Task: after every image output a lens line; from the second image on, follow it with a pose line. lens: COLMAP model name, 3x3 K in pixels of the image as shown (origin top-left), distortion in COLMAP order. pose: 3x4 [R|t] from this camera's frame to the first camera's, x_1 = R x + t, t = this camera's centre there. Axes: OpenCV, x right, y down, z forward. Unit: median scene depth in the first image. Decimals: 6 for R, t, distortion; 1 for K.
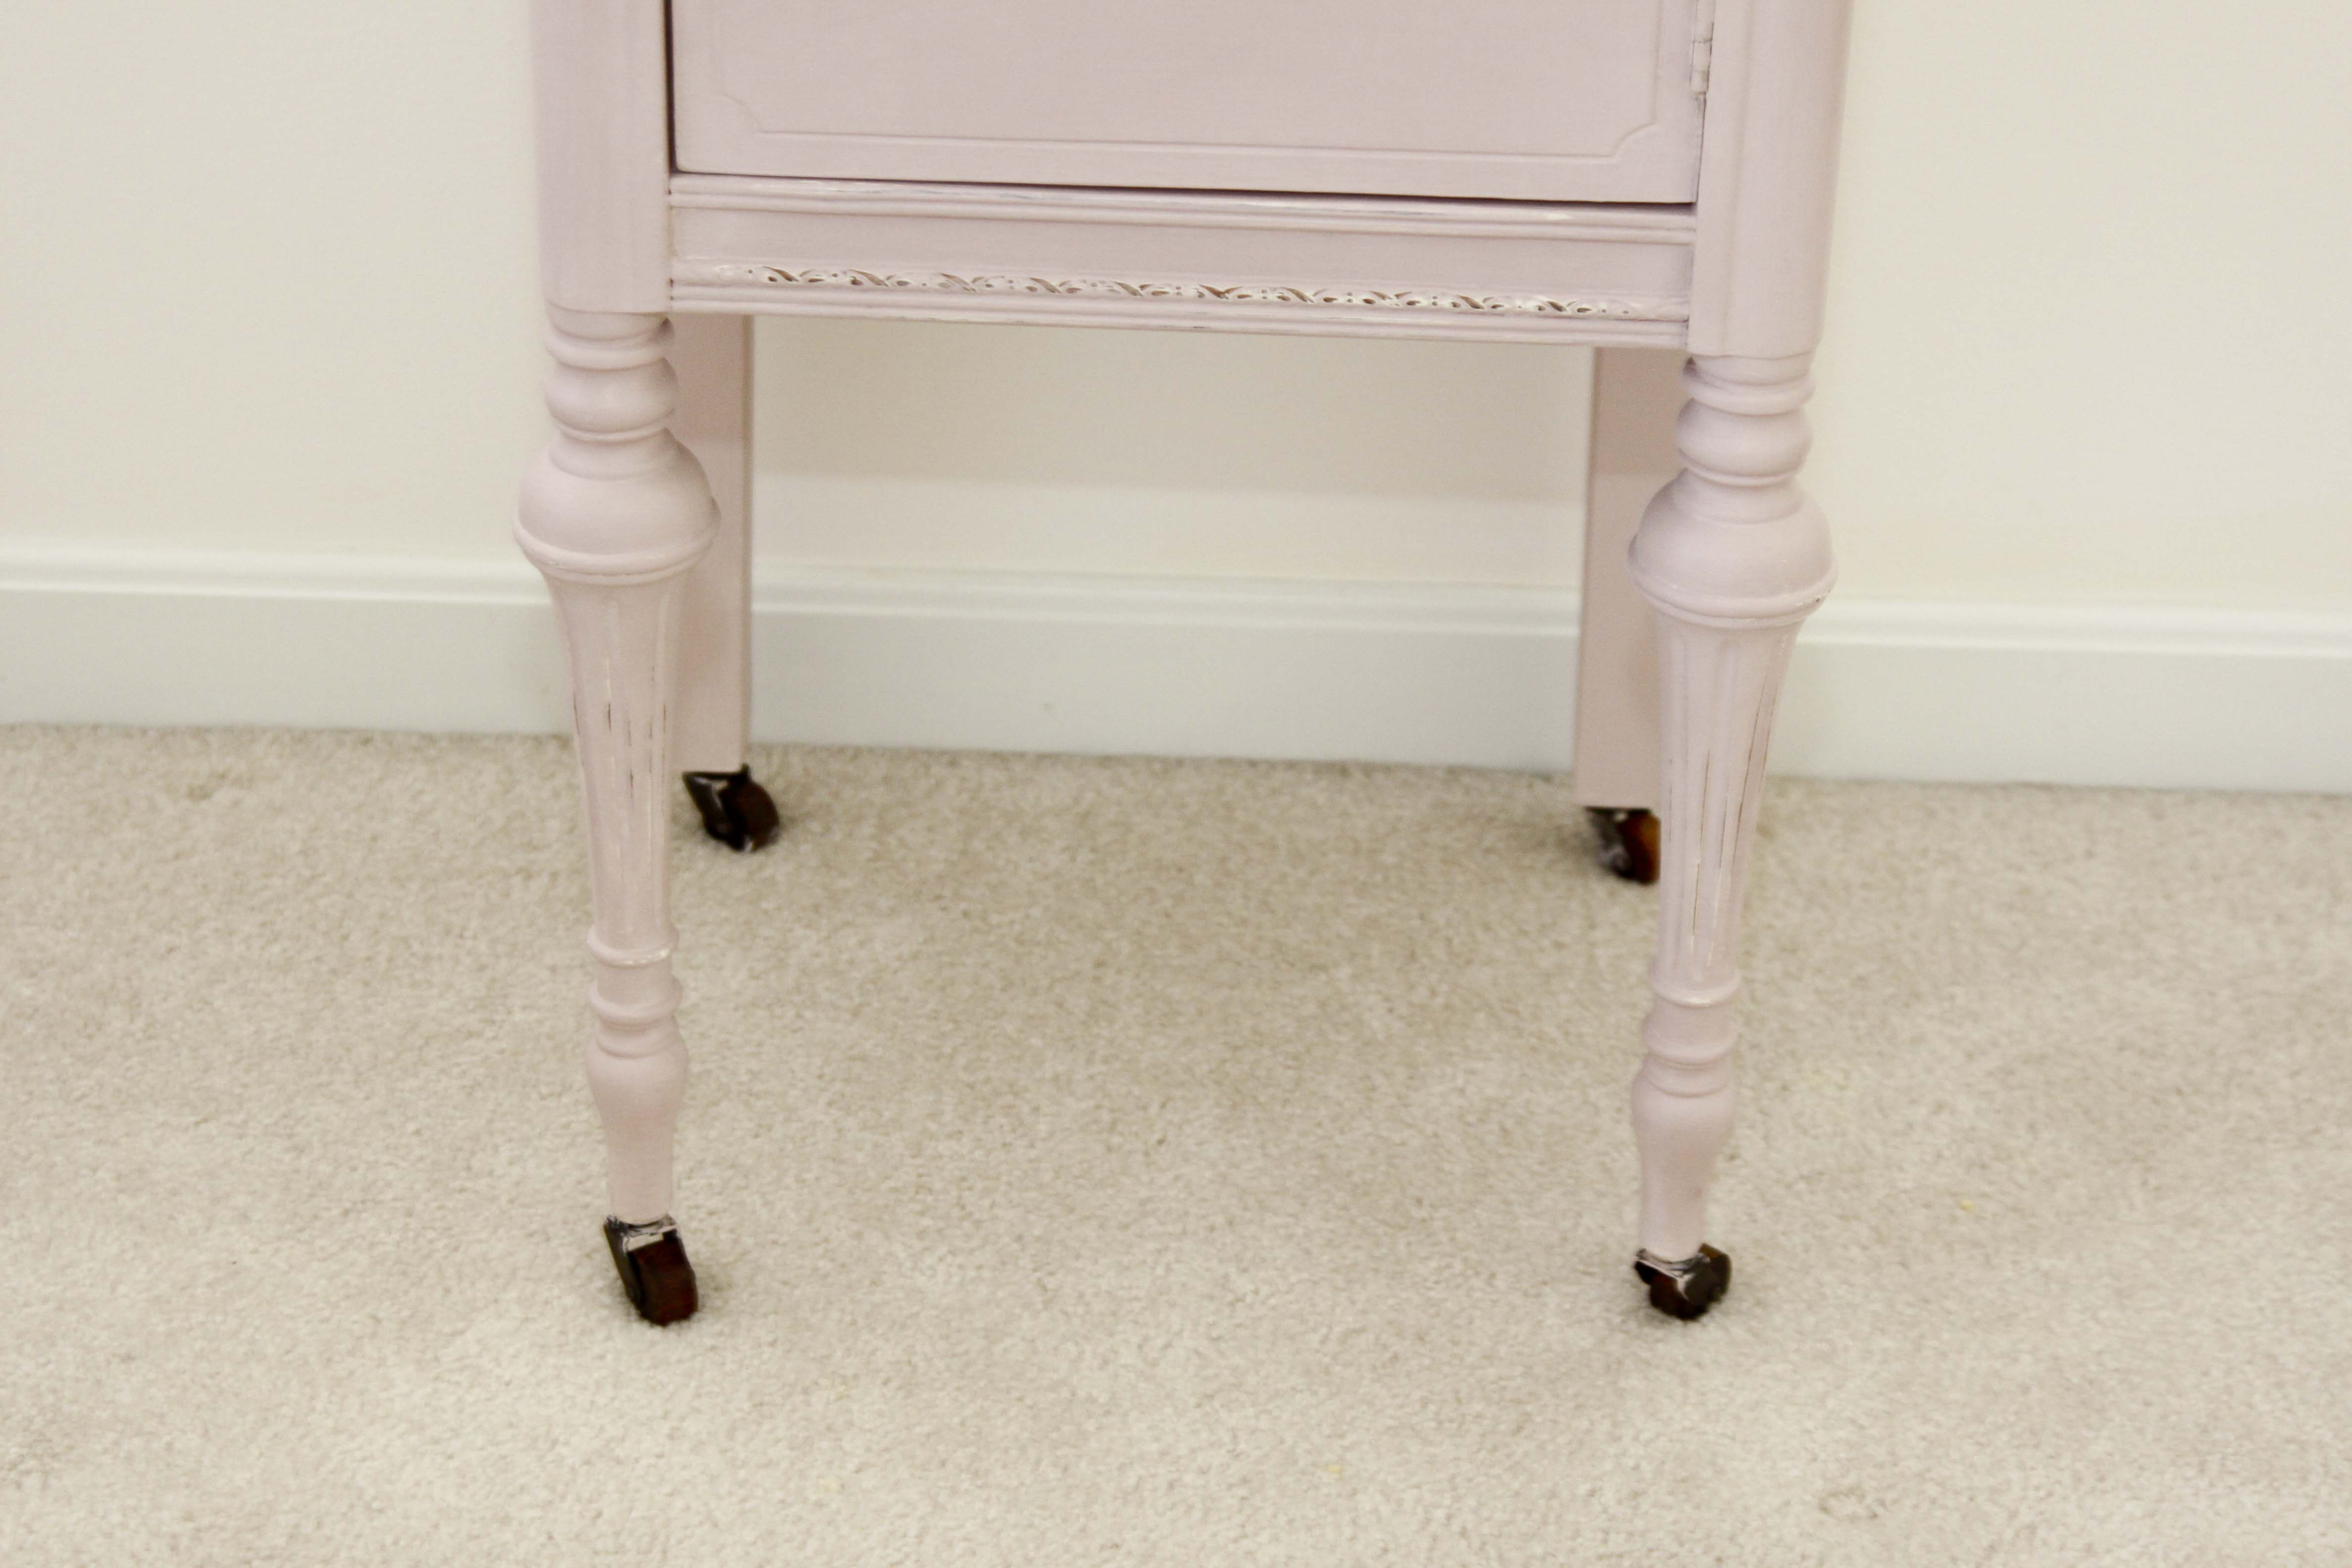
lens RADIAL K [[5540.0, 0, 1211.0], [0, 5540.0, 823.3], [0, 0, 1]] dist [0.187431, -0.362784]
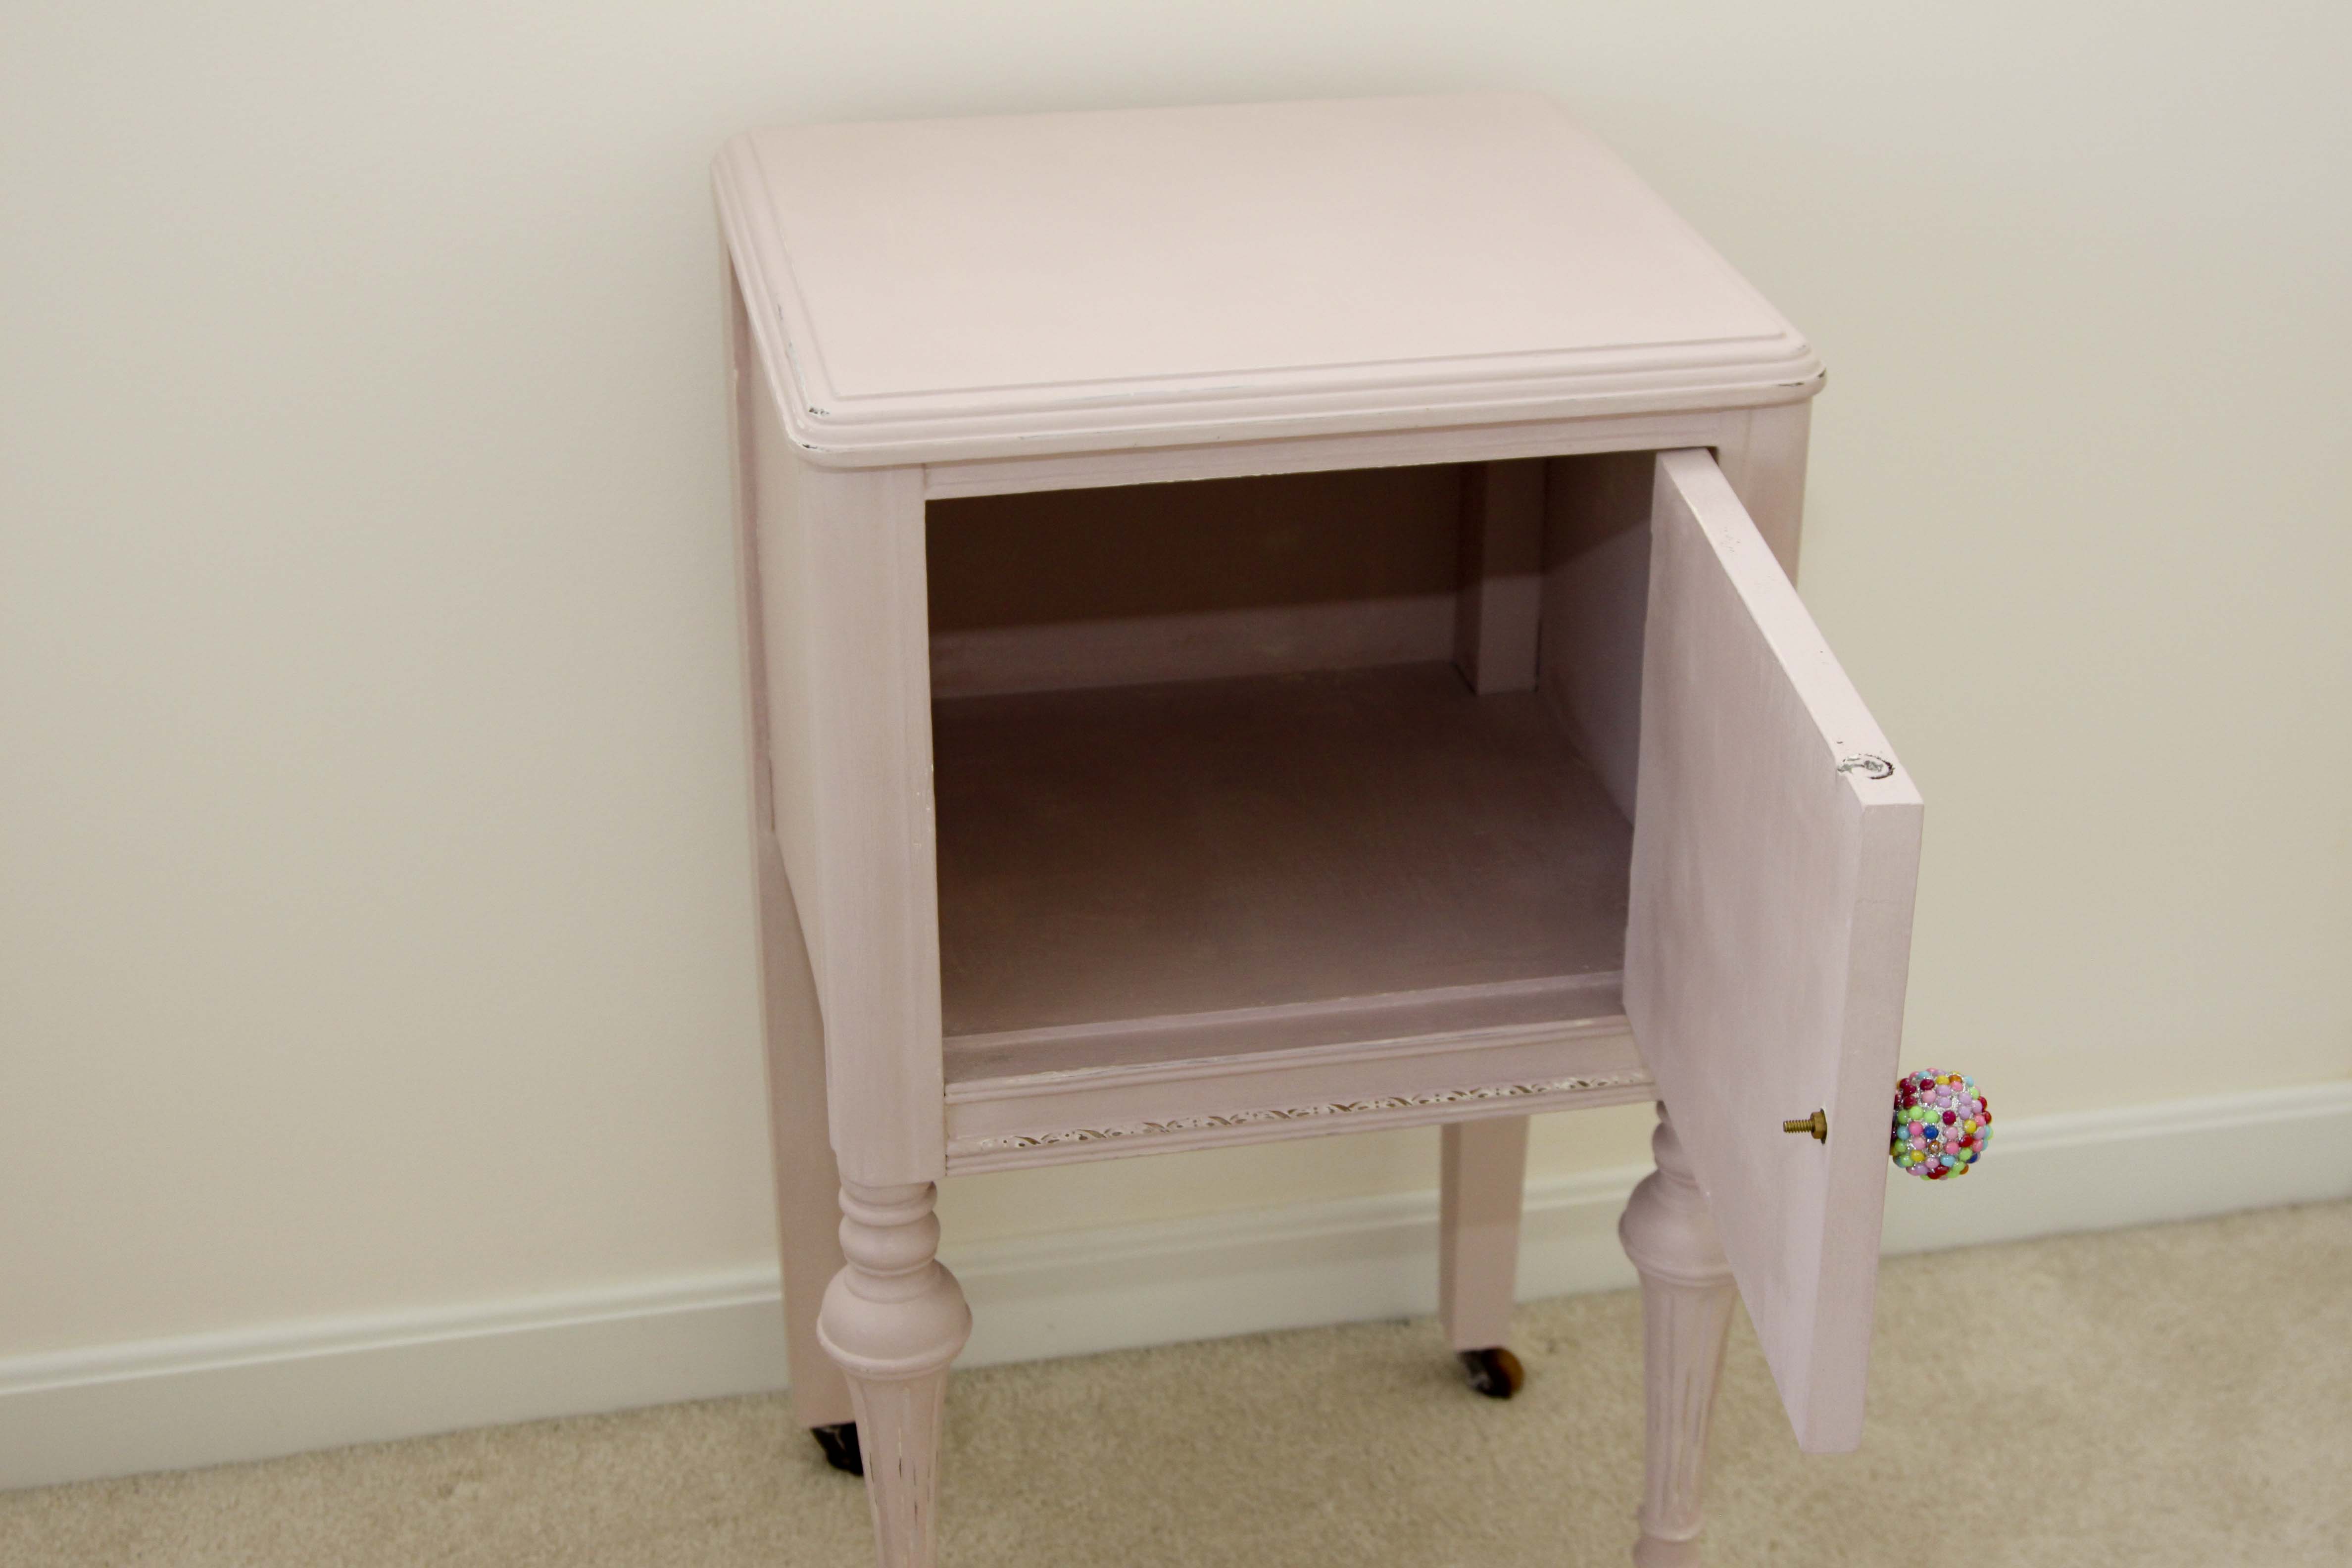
lens RADIAL K [[3675.7, 0, 1205.7], [0, 3675.7, 792.4], [0, 0, 1]] dist [-0.014285, 0.076219]
pose [[0.974455, -0.123106, 0.187834, -0.162594], [0.135035, 0.989473, -0.052042, -0.110076], [-0.179450, 0.076077, 0.980821, 0.098109]]
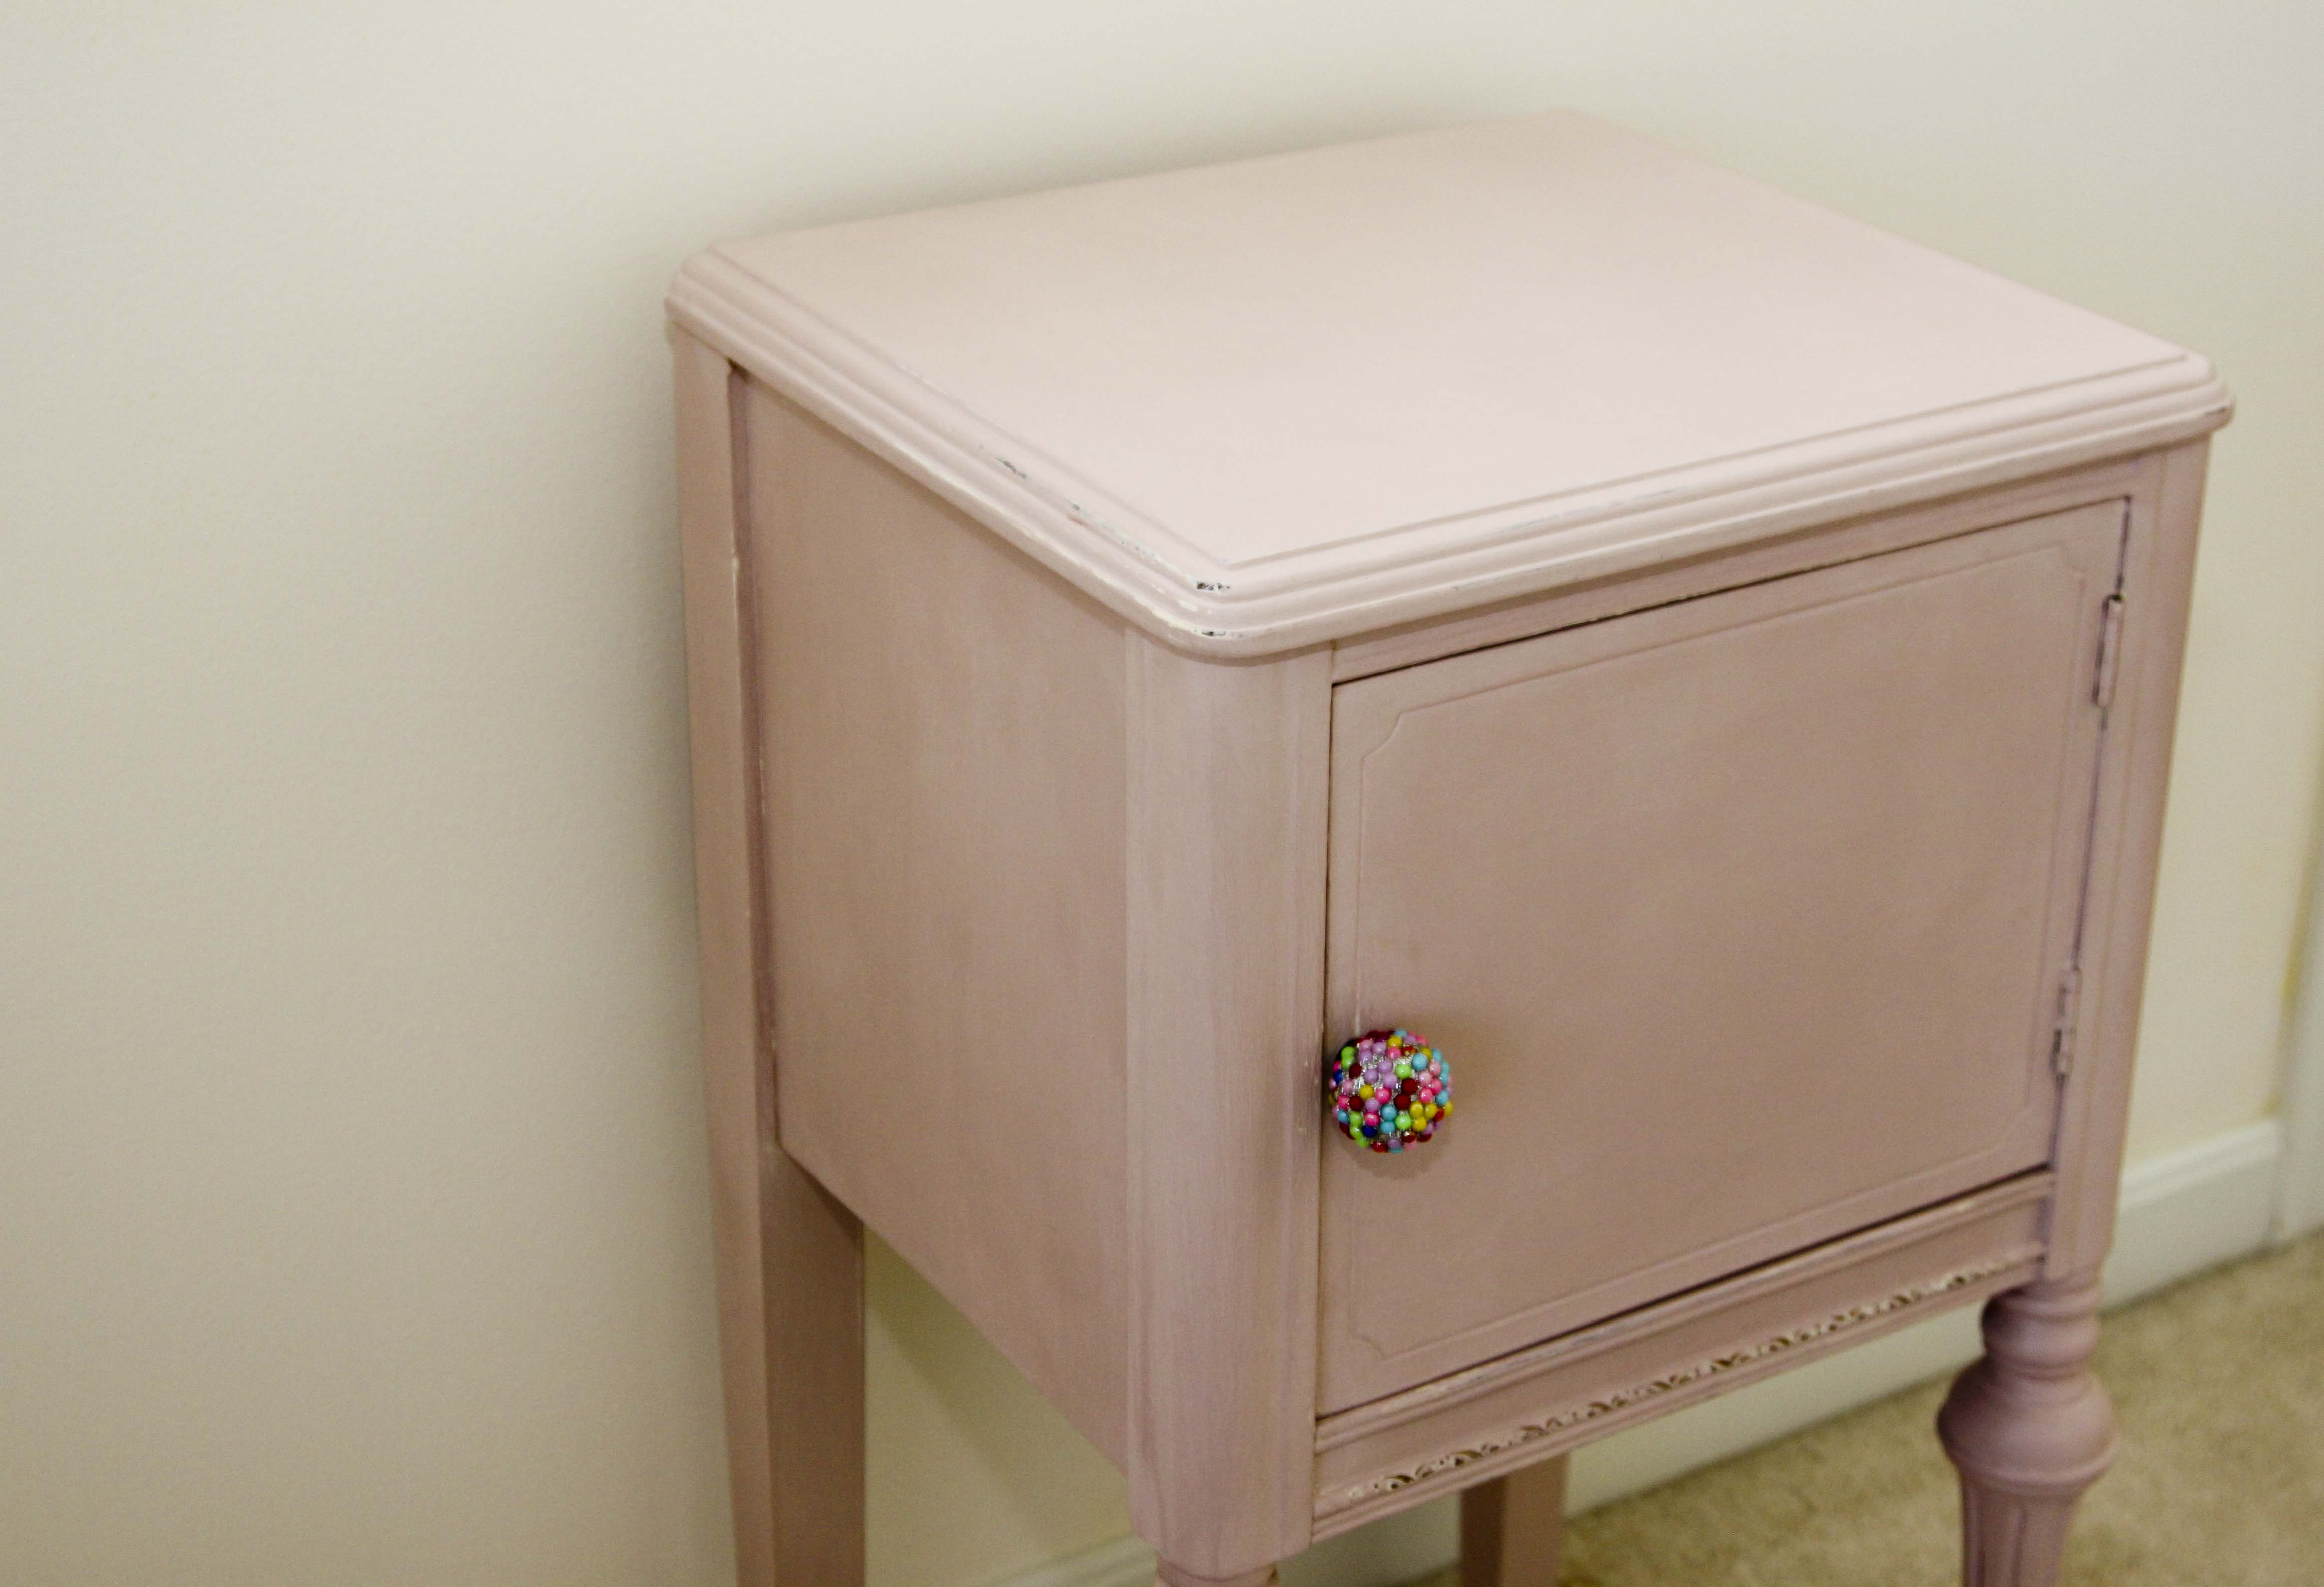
lens RADIAL K [[3956.7, 0, 1162.0], [0, 3956.7, 793.5], [0, 0, 1]] dist [0.021946, -0.040908]
pose [[0.843876, -0.250240, 0.474608, -0.371800], [0.293187, 0.955899, -0.017298, -0.188881], [-0.449348, 0.153746, 0.880028, 0.288754]]
